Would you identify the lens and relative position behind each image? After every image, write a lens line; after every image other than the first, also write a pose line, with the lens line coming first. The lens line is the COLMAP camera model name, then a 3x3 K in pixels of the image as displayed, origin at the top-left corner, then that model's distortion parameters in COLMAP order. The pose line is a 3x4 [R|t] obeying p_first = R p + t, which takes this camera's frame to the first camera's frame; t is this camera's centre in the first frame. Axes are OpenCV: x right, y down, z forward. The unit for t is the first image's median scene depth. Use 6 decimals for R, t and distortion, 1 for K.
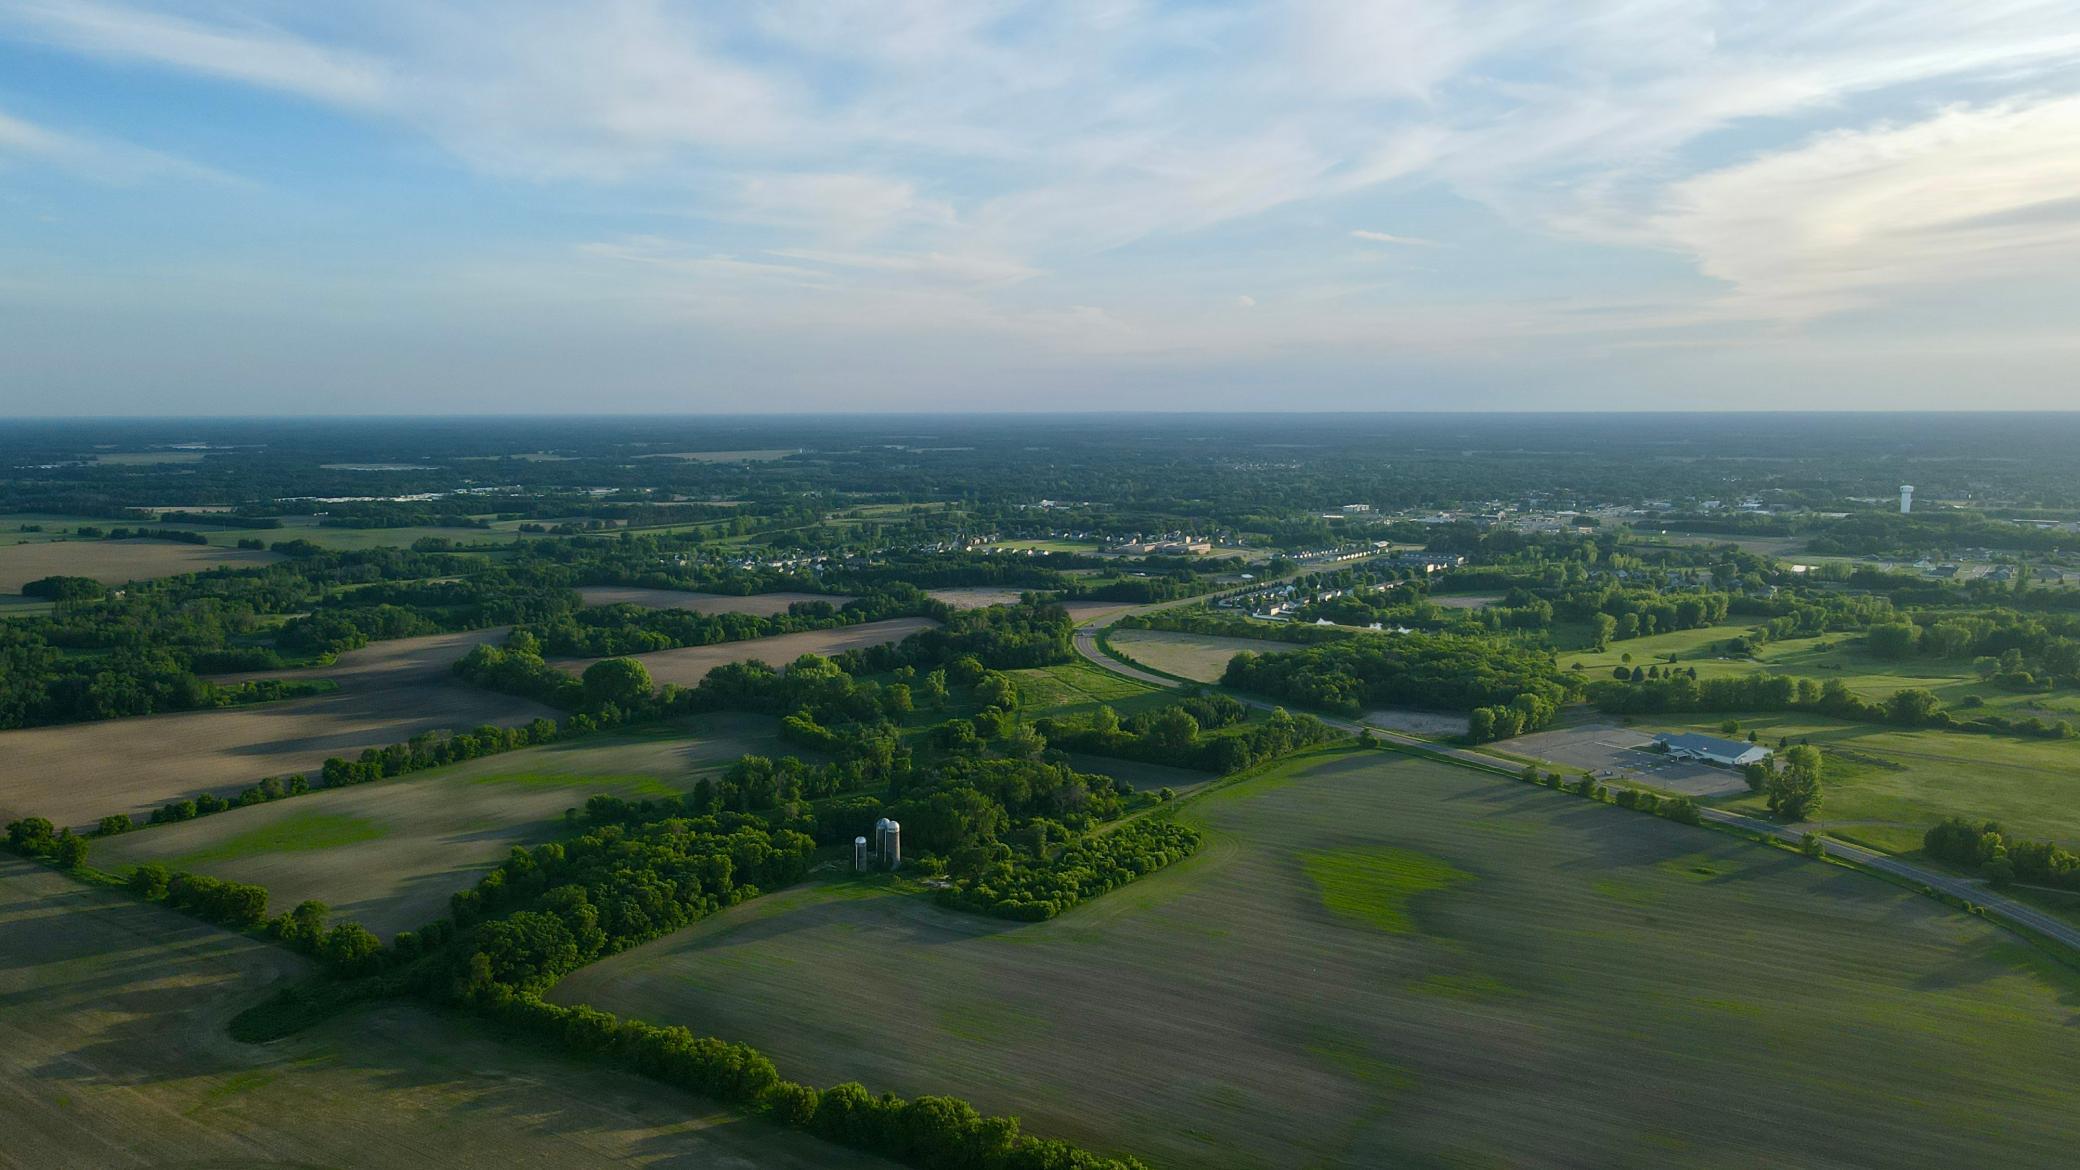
lens RADIAL K [[1522.3, 0, 1051.7], [0, 1522.3, 639.2], [0, 0, 1]] dist [-0.003627, 0.057401]
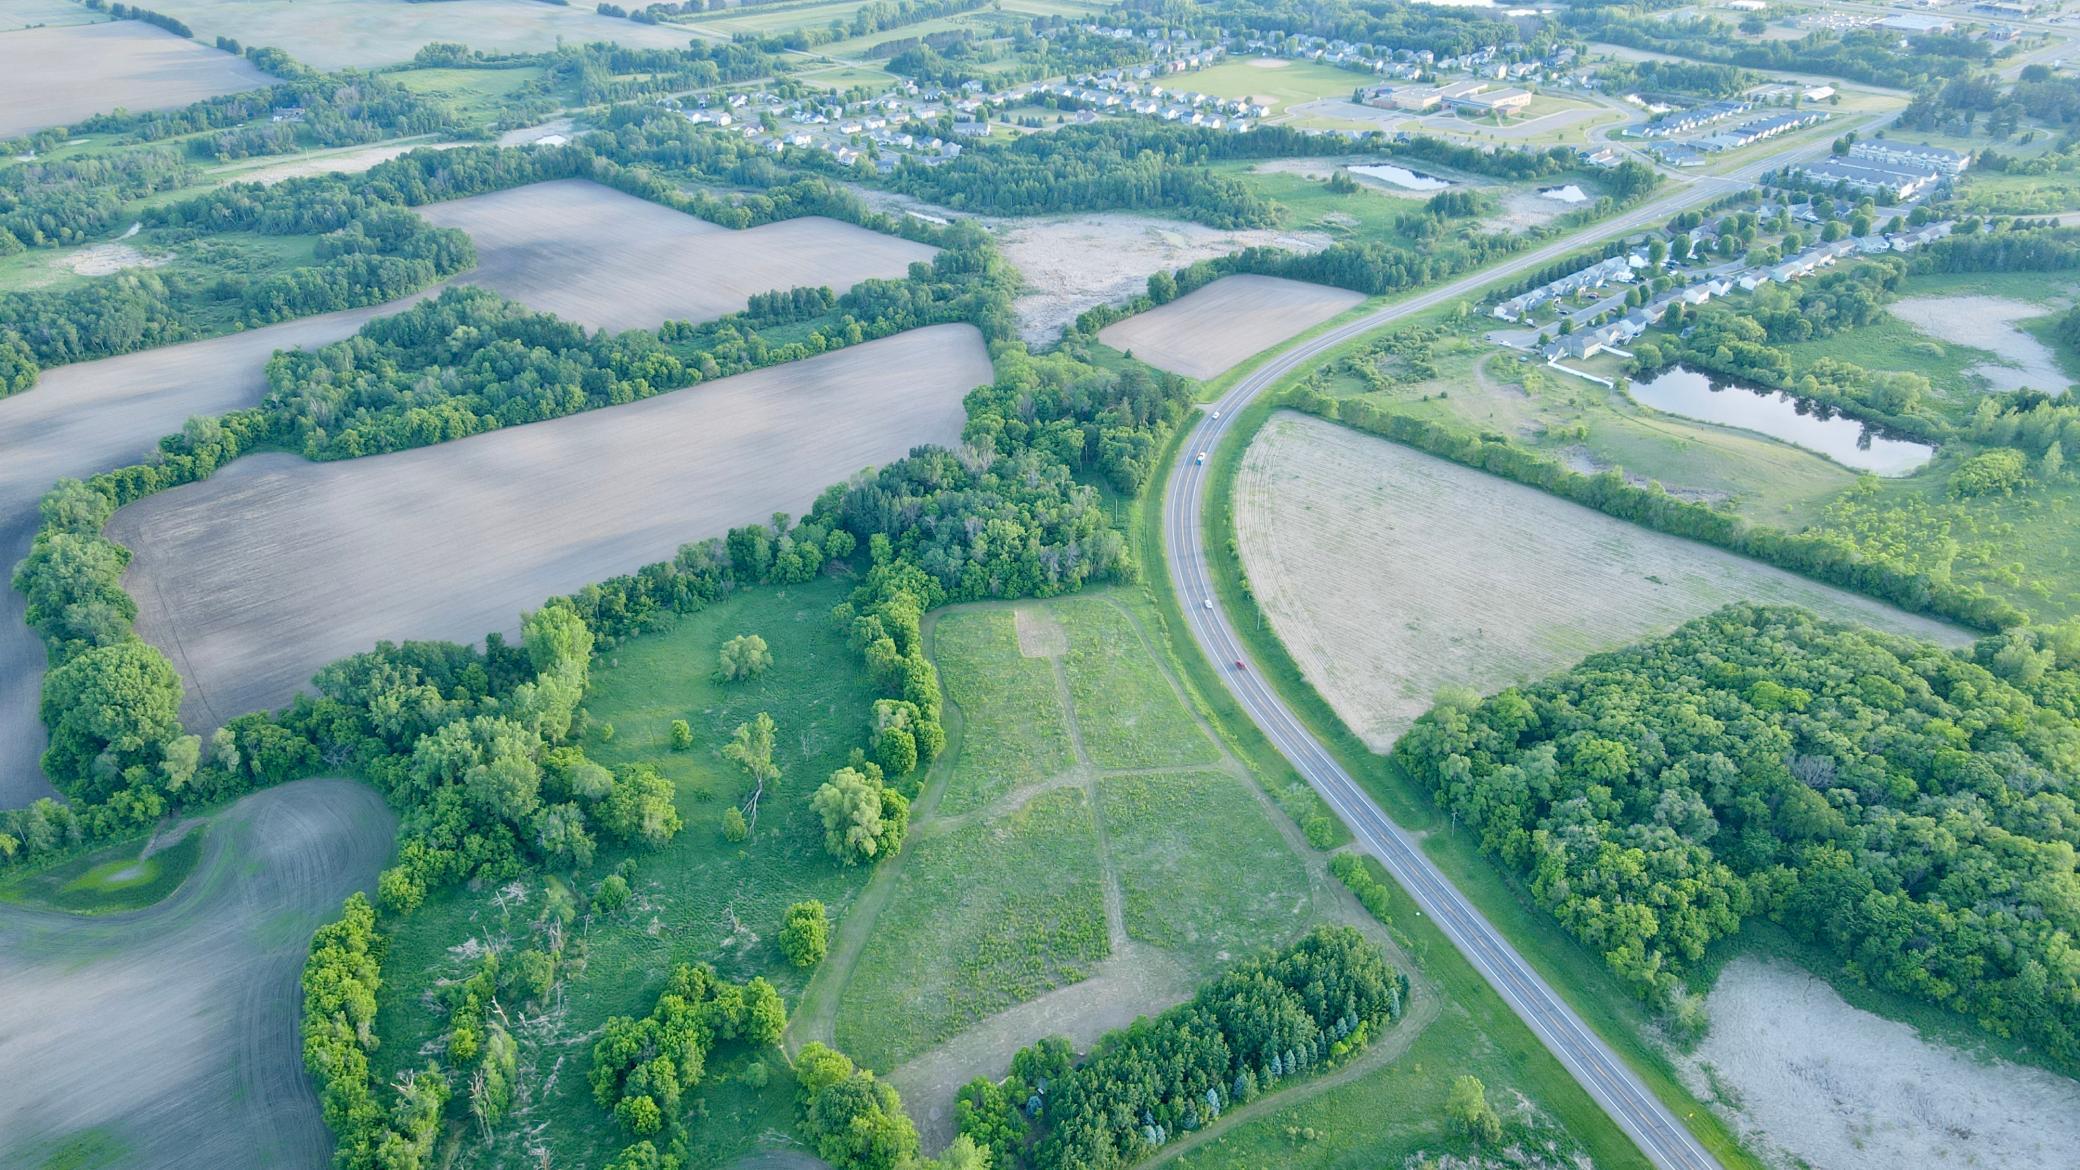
lens RADIAL K [[1541.0, 0, 1049.0], [0, 1541.0, 554.1], [0, 0, 1]] dist [-0.003207, 0.047313]
pose [[0.977148, 0.091361, -0.191927, 0.091213], [-0.022878, 0.942878, 0.332352, -0.173157], [0.211328, -0.320366, 0.923421, 0.563612]]
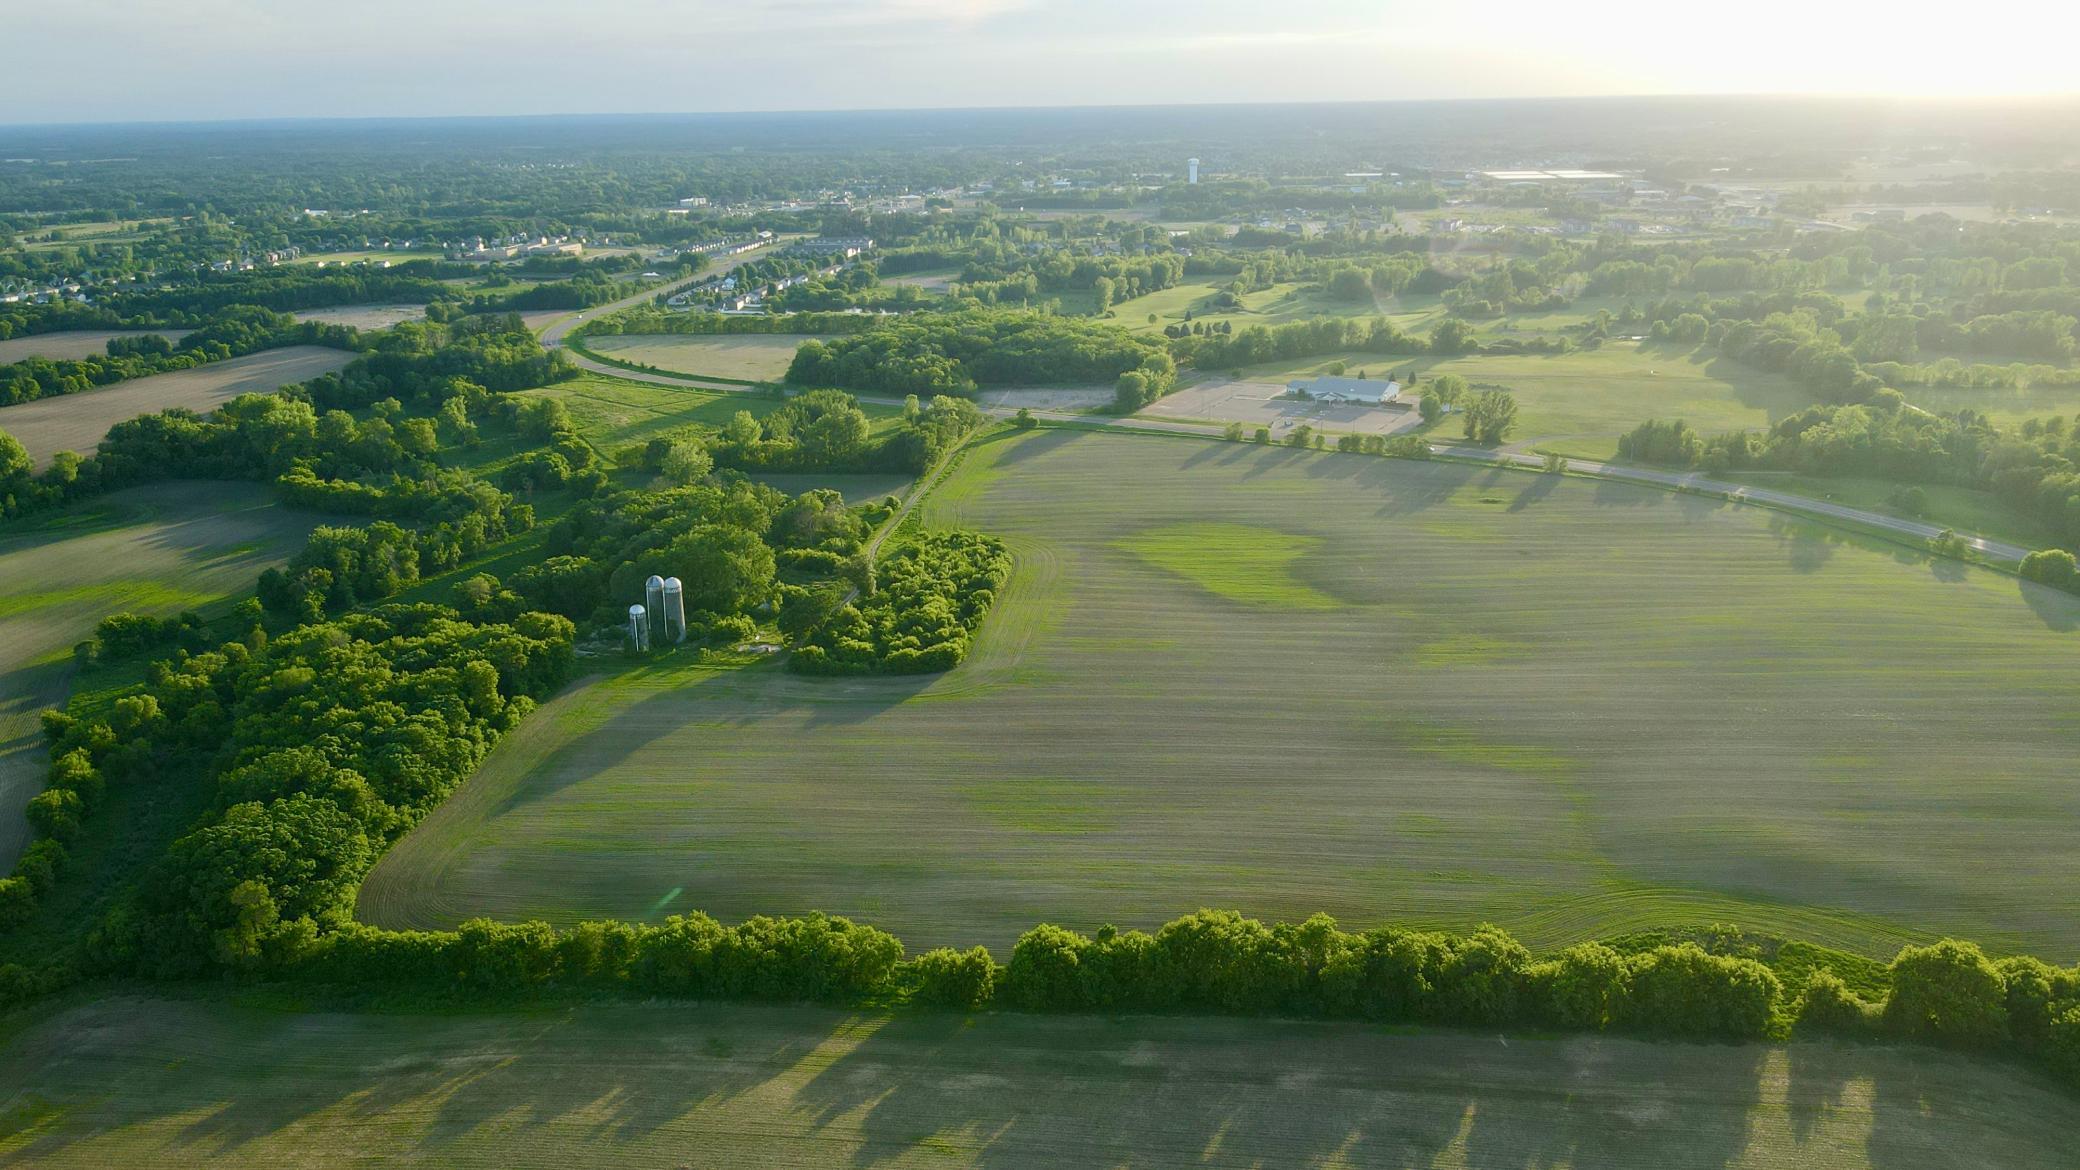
lens RADIAL K [[1528.5, 0, 1047.6], [0, 1528.5, 588.9], [0, 0, 1]] dist [0.009002, 0.015570]
pose [[0.880826, -0.156997, 0.446652, -0.160499], [0.087536, 0.981157, 0.172247, 0.007890], [-0.465278, -0.112621, 0.877971, 0.155390]]
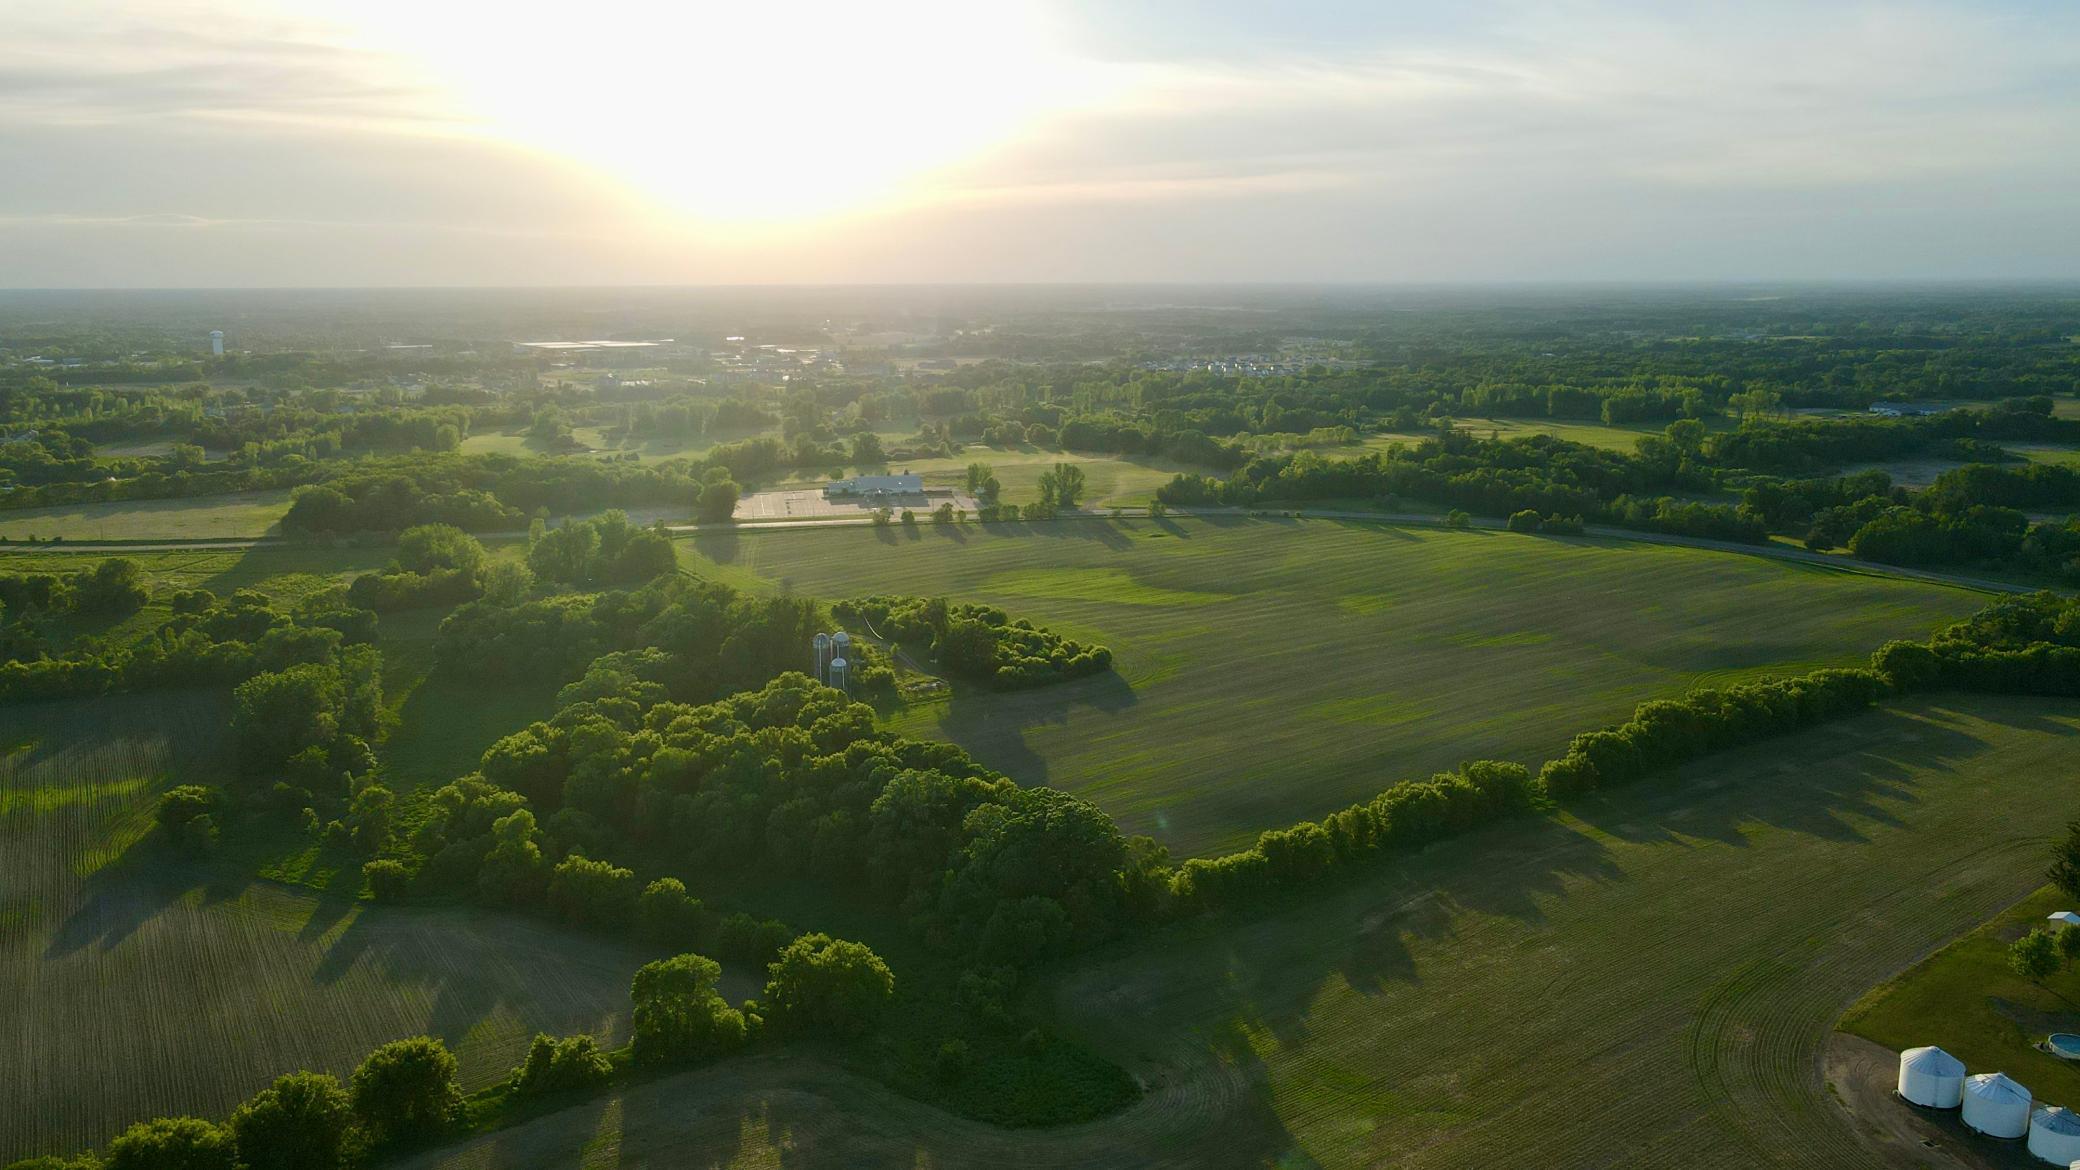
lens RADIAL K [[1532.8, 0, 1050.8], [0, 1532.8, 580.4], [0, 0, 1]] dist [0.000164, 0.024593]
pose [[0.365495, -0.180316, 0.913181, -0.437834], [0.146345, 0.979988, 0.134934, 0.004683], [-0.919237, 0.084322, 0.384569, 0.357325]]
